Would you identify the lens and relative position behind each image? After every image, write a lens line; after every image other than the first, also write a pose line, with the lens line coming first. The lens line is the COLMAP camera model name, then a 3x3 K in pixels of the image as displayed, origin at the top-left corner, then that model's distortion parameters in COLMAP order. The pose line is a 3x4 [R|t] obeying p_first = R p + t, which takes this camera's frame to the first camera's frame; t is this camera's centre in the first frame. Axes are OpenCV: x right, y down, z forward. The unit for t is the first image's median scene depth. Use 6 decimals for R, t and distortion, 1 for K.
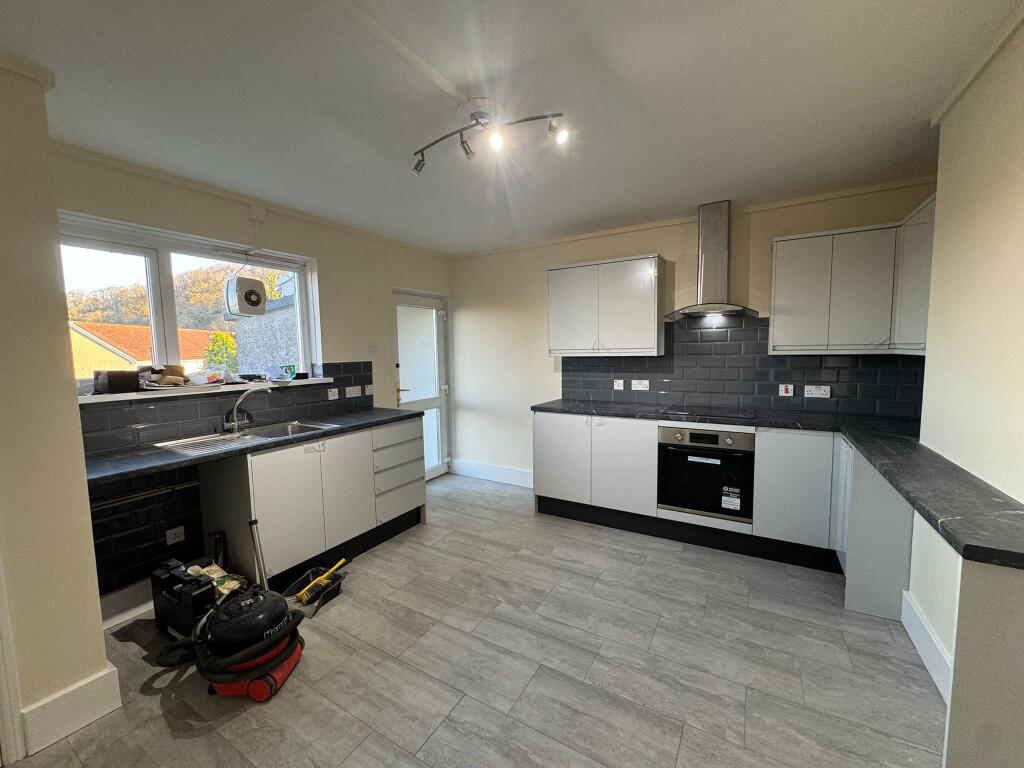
lens RADIAL K [[408.8, 0, 511.6], [0, 408.8, 384.2], [0, 0, 1]] dist [-0.004575, 0.000095]
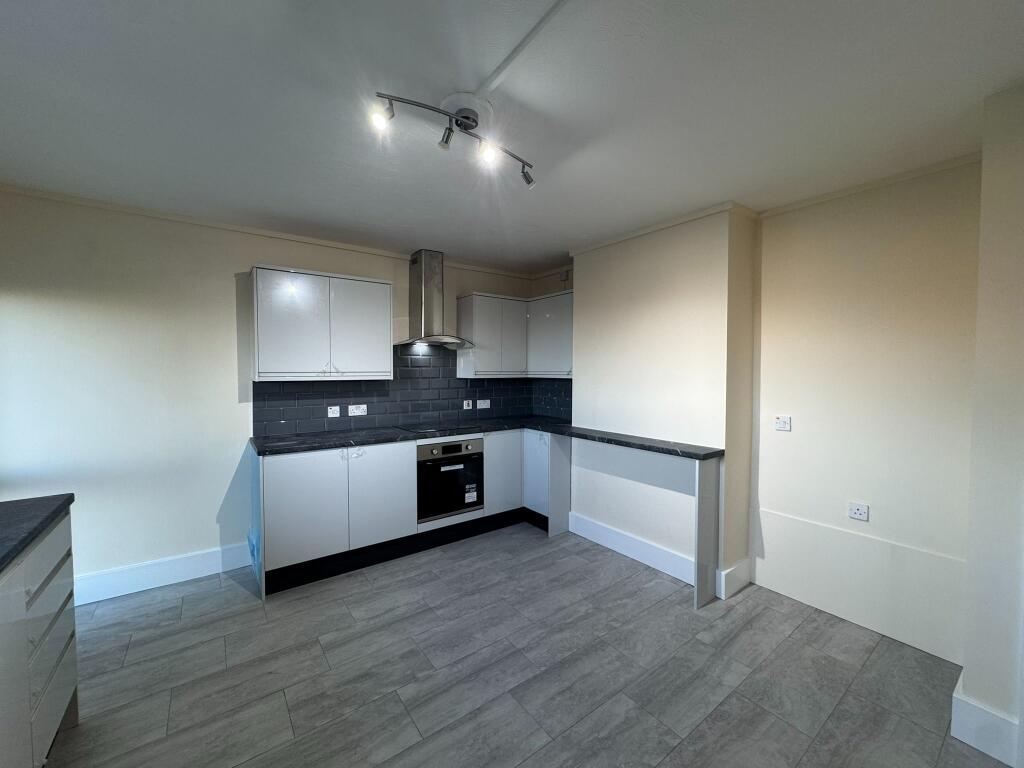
lens RADIAL K [[408.8, 0, 512.0], [0, 408.8, 383.9], [0, 0, 1]] dist [-0.004575, 0.000095]
pose [[0.384551, -0.011747, 0.923029, -0.557484], [0.070498, 0.997372, -0.016678, -0.022761], [-0.920408, 0.071485, 0.384369, 0.381568]]
